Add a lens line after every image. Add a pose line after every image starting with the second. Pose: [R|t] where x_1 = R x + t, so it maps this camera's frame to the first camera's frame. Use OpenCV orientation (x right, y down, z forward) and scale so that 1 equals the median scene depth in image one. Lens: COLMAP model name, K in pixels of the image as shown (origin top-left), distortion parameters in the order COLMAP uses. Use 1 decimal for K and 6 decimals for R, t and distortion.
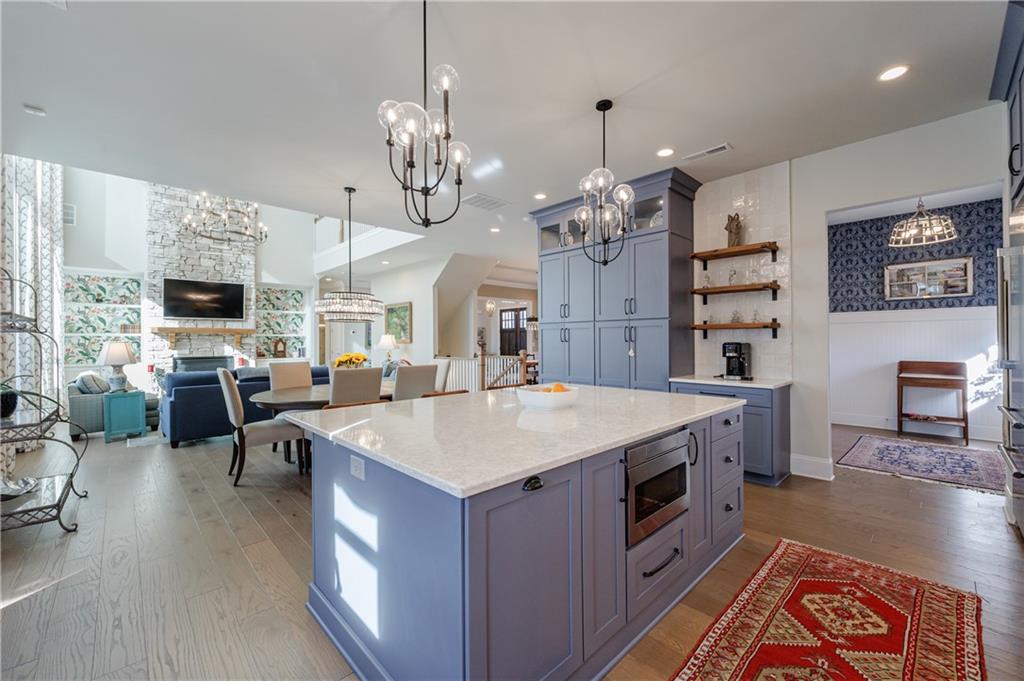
lens RADIAL K [[413.7, 0, 509.8], [0, 413.7, 338.5], [0, 0, 1]] dist [-0.002538, -0.000455]
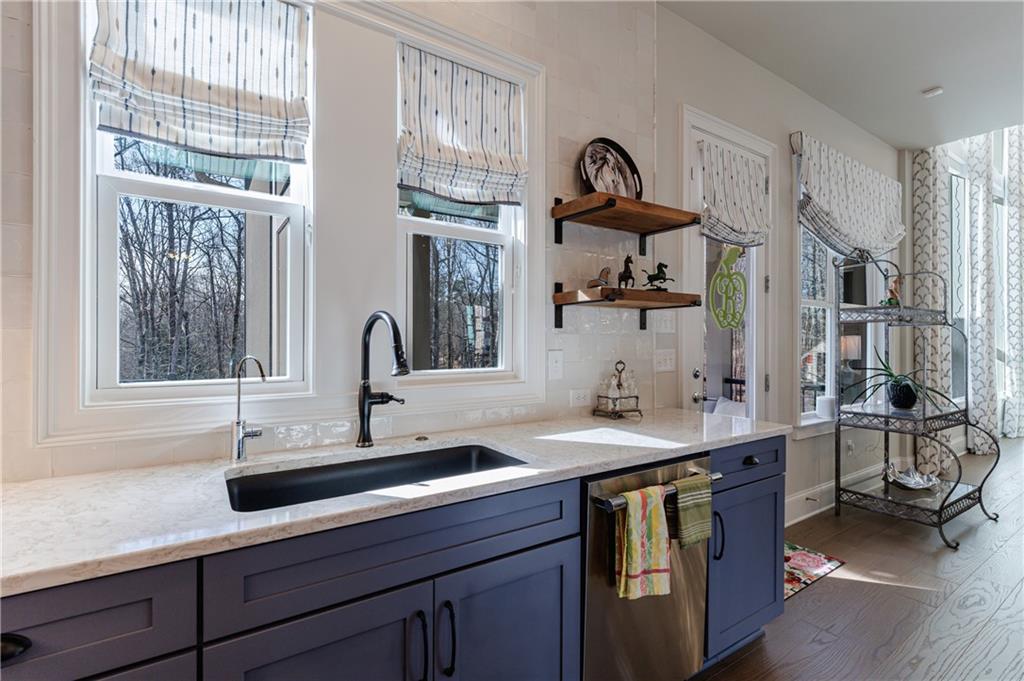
lens RADIAL K [[477.0, 0, 510.5], [0, 477.0, 337.7], [0, 0, 1]] dist [0.000019, 0.000084]
pose [[-0.167242, 0.003732, -0.985909, 0.082965], [0.002163, 0.999992, 0.003418, 0.007489], [0.985914, -0.001561, -0.167249, 0.179057]]
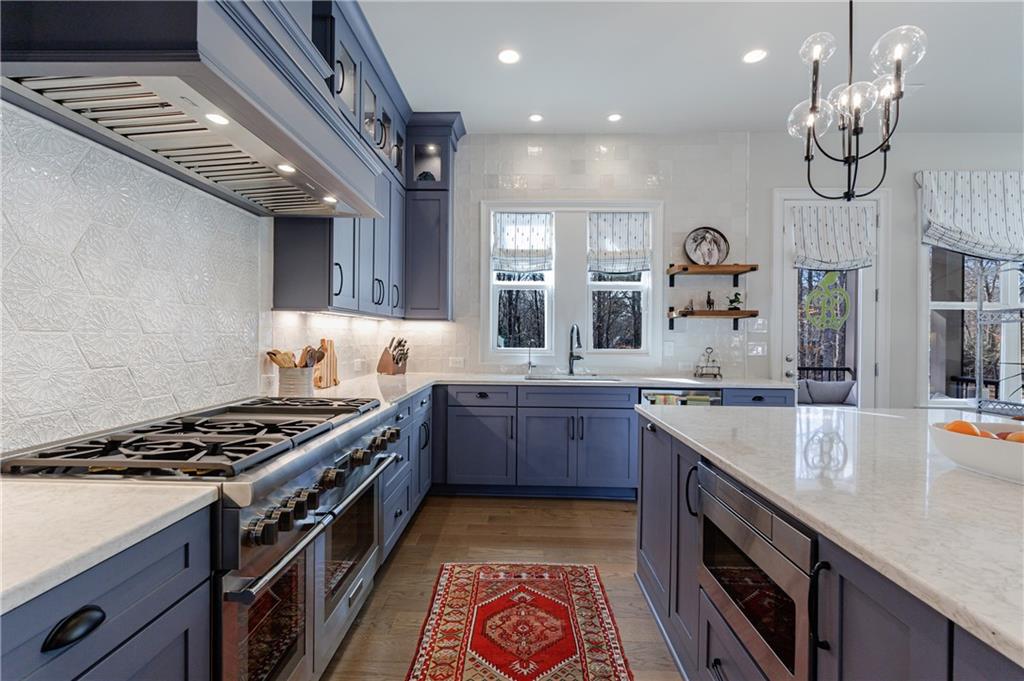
lens RADIAL K [[460.4, 0, 506.3], [0, 460.4, 337.9], [0, 0, 1]] dist [0.001300, -0.000198]
pose [[-0.711773, 0.003962, -0.702398, 0.547641], [-0.000559, 0.999981, 0.006207, 0.010329], [0.702409, 0.004810, -0.711757, 0.636163]]
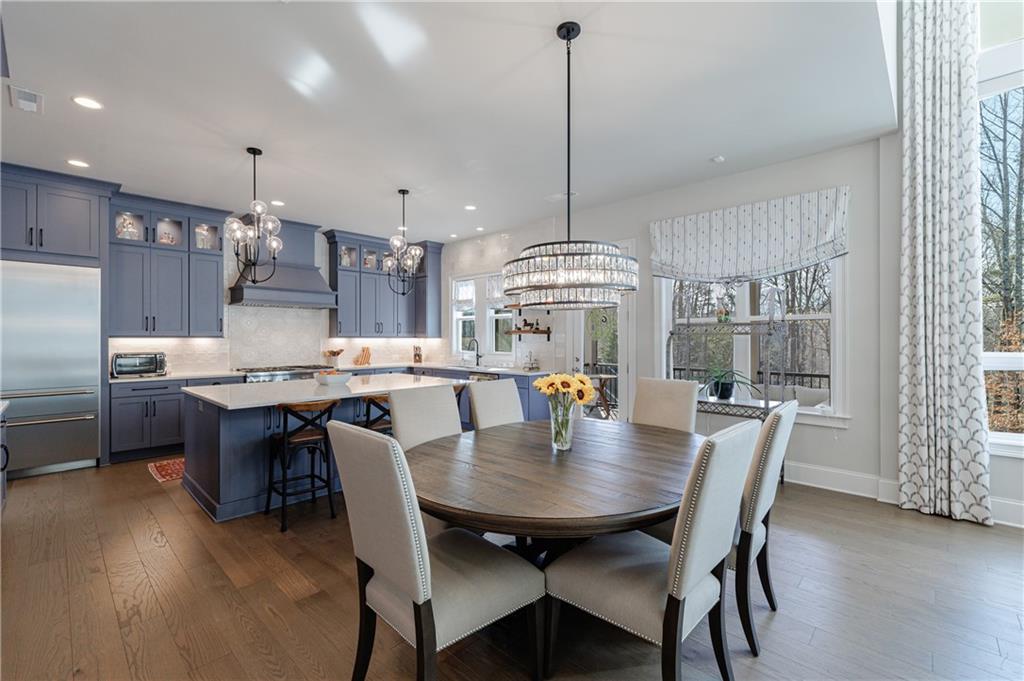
lens RADIAL K [[438.0, 0, 512.0], [0, 438.0, 340.5], [0, 0, 1]] dist [0.001048, -0.000069]
pose [[-0.998414, 0.011039, -0.055209, -0.363284], [0.011208, 0.999933, -0.002743, 0.000225], [0.055175, -0.003358, -0.998471, 1.896932]]
